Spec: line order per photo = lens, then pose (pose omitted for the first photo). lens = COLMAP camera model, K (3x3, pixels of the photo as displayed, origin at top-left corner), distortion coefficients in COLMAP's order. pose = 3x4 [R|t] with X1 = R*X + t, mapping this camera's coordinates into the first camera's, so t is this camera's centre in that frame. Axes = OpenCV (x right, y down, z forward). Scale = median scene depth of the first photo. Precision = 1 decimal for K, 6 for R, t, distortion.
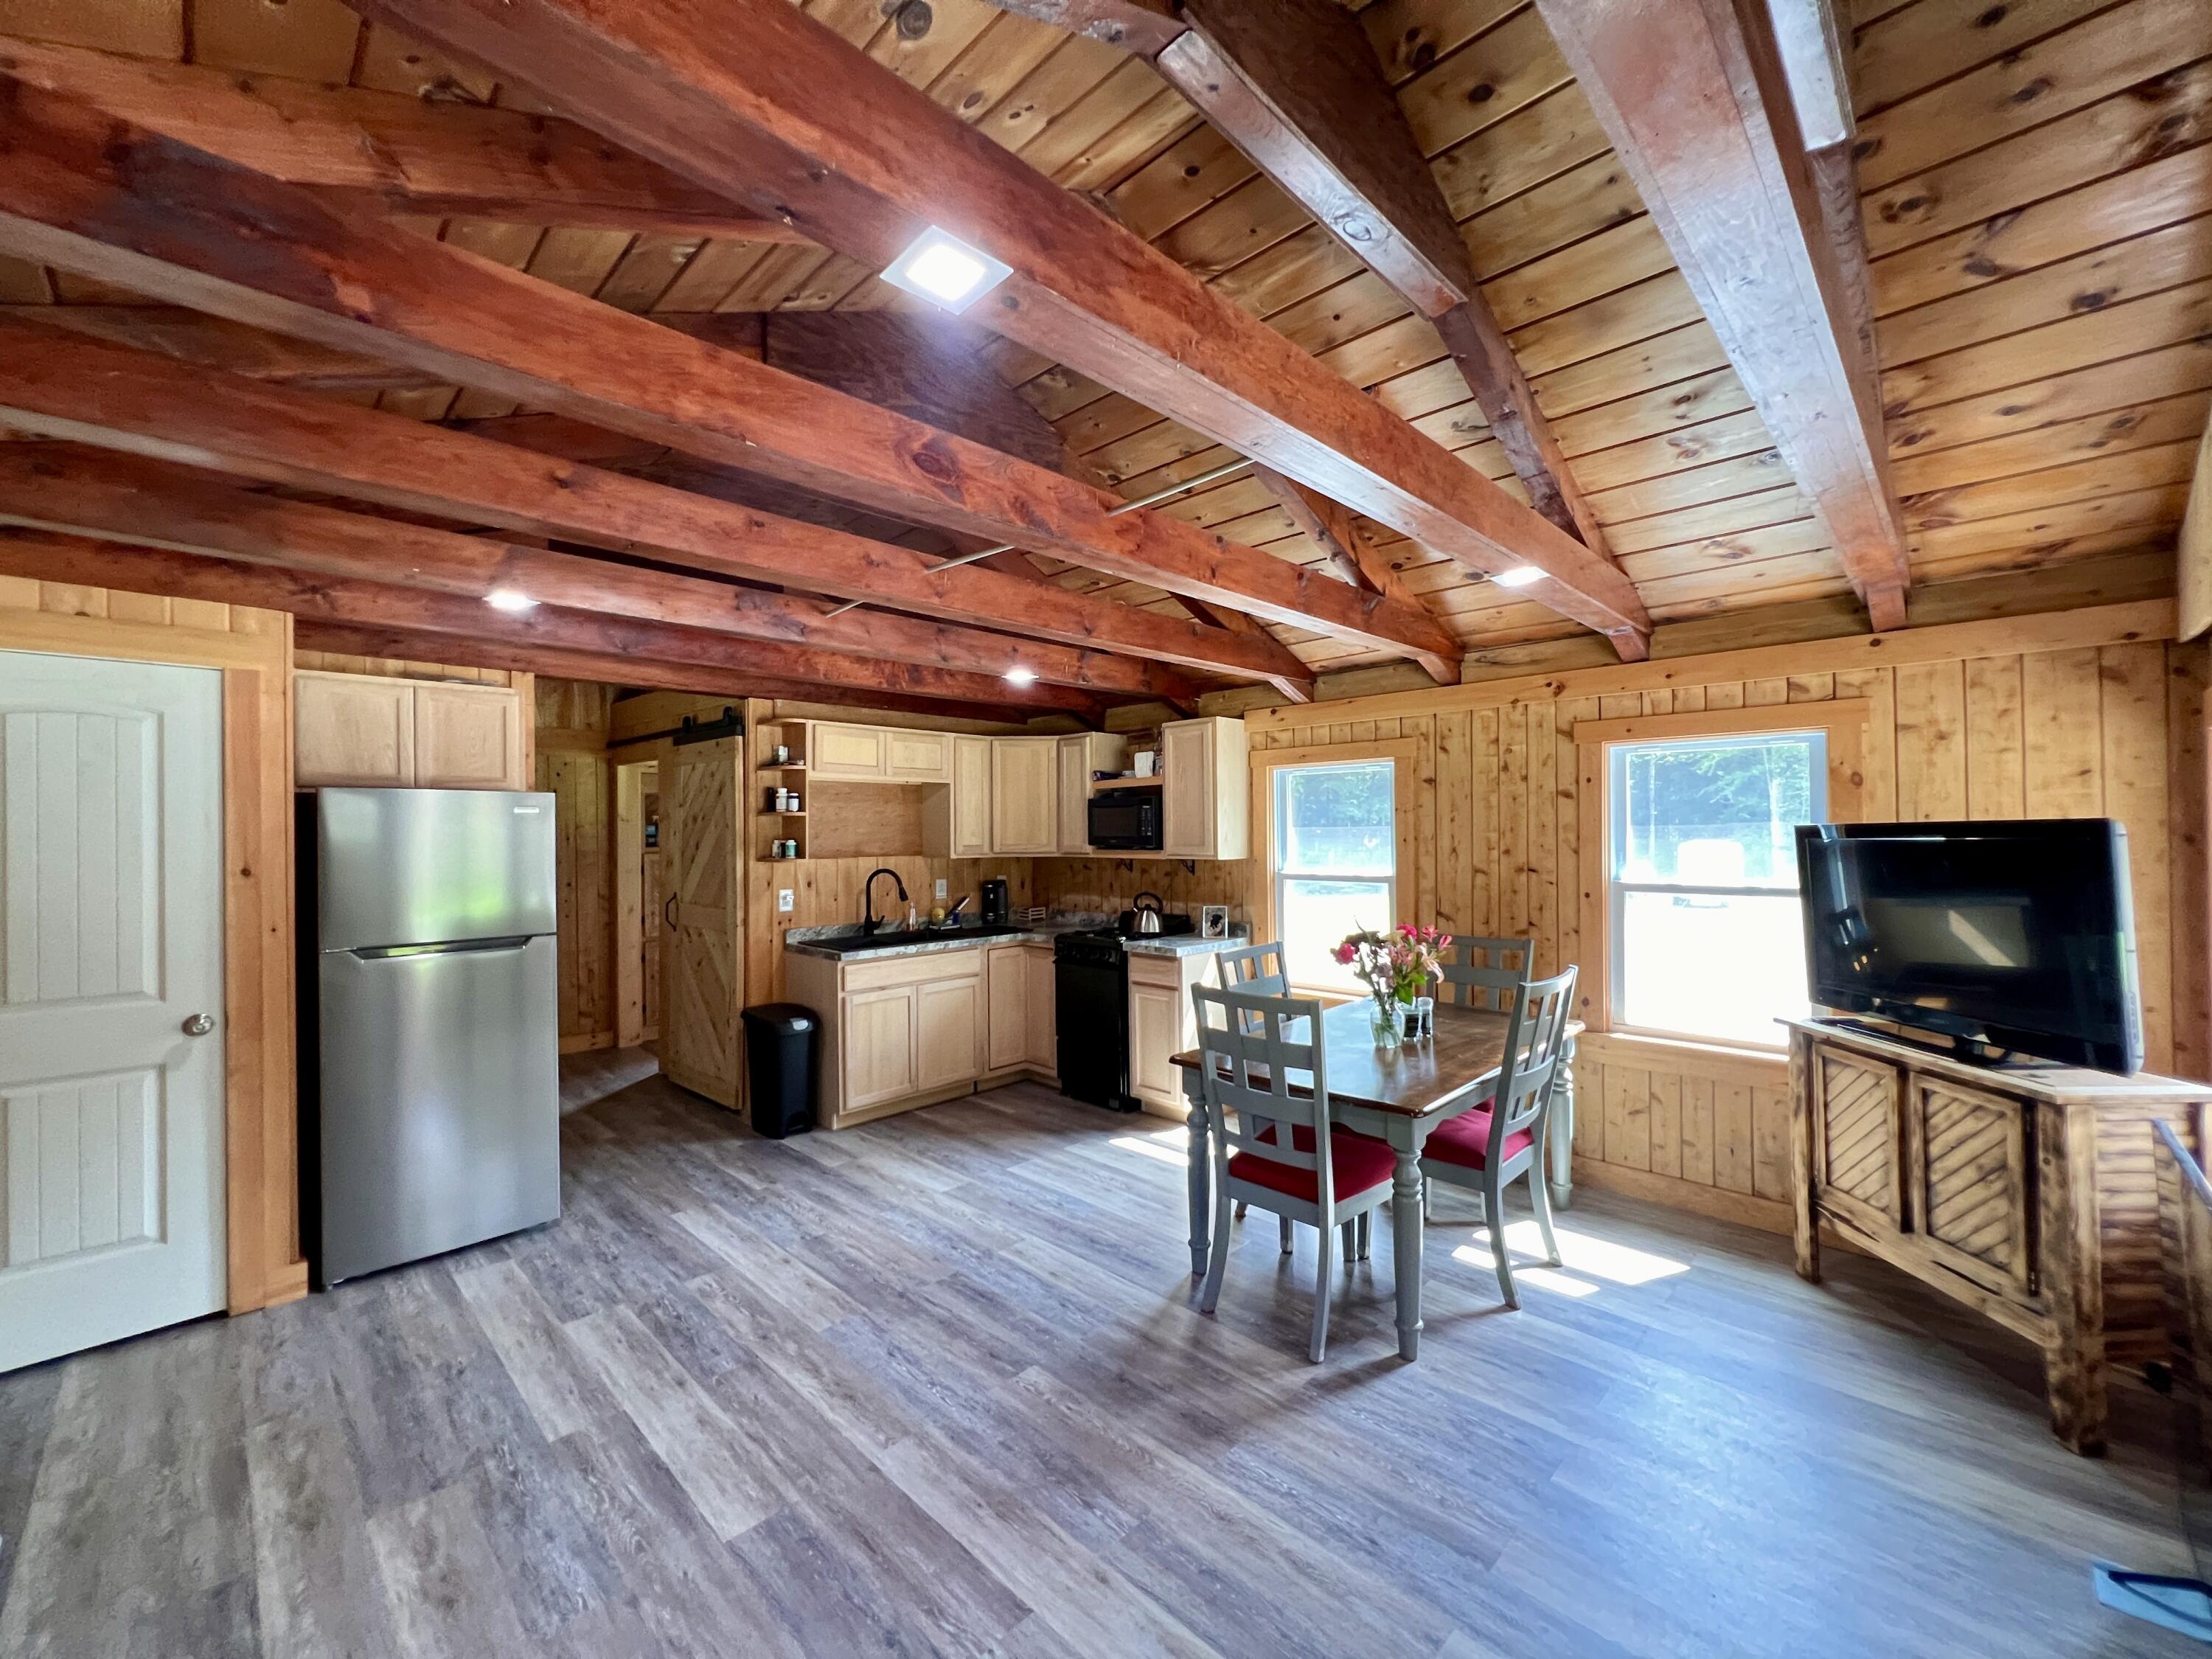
lens RADIAL K [[889.9, 0, 1100.9], [0, 889.9, 828.9], [0, 0, 1]] dist [0.000363, -0.000138]
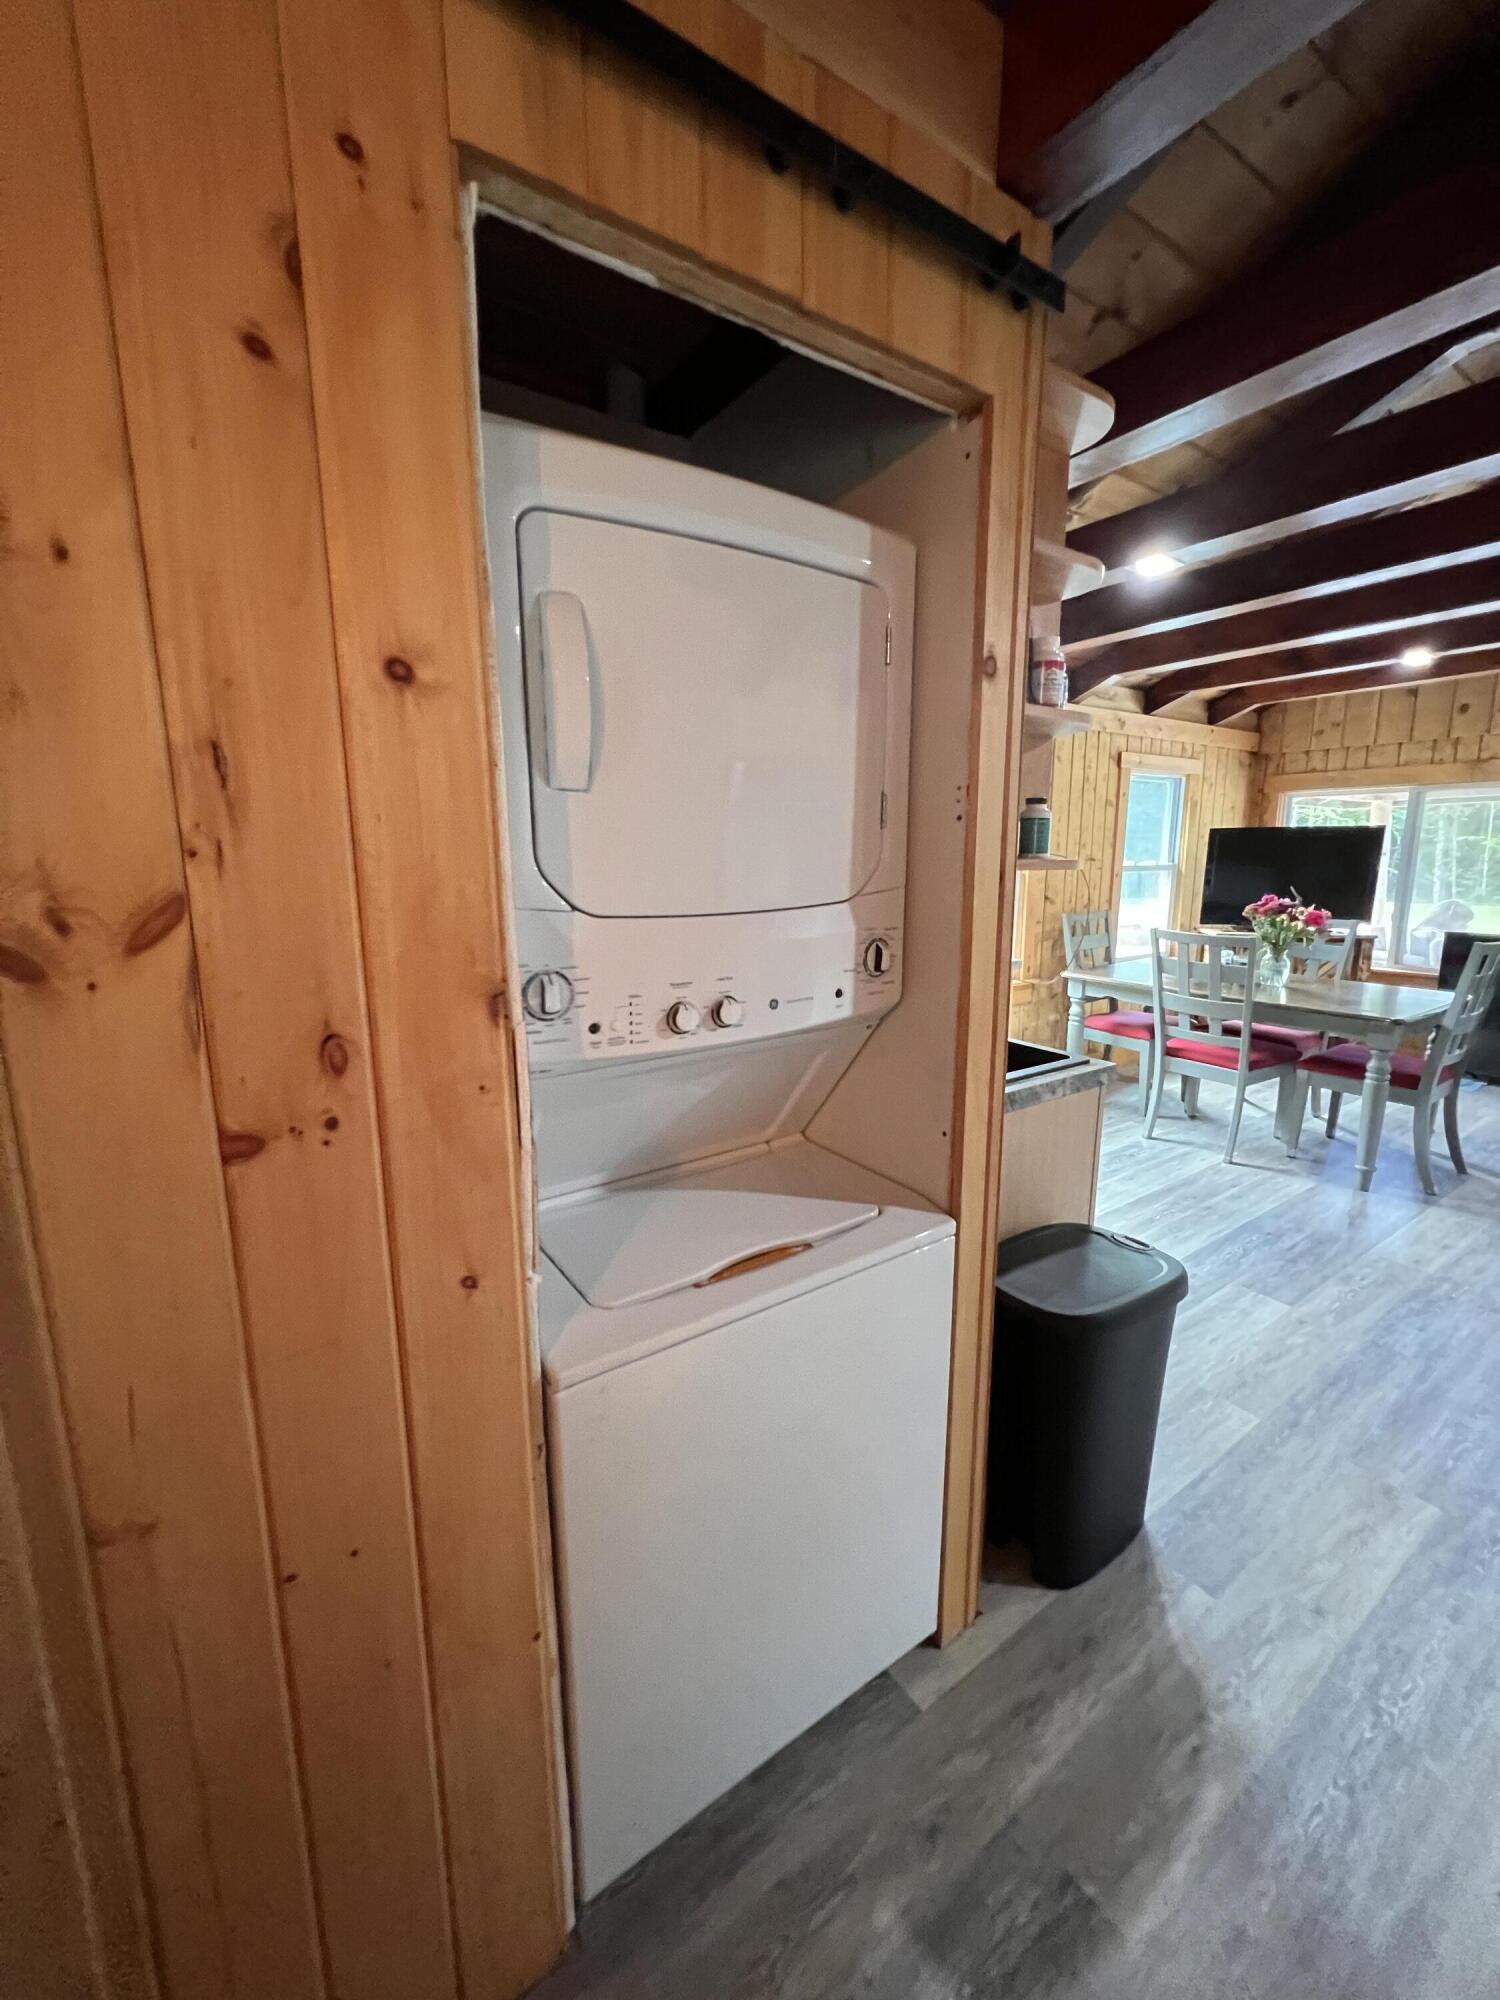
lens RADIAL K [[804.6, 0, 743.1], [0, 804.6, 991.4], [0, 0, 1]] dist [0.000363, -0.000138]
pose [[0.189833, -0.166498, 0.967596, -0.845589], [0.005156, 0.985672, 0.168597, 0.035196], [-0.981803, -0.027016, 0.187971, 1.296496]]
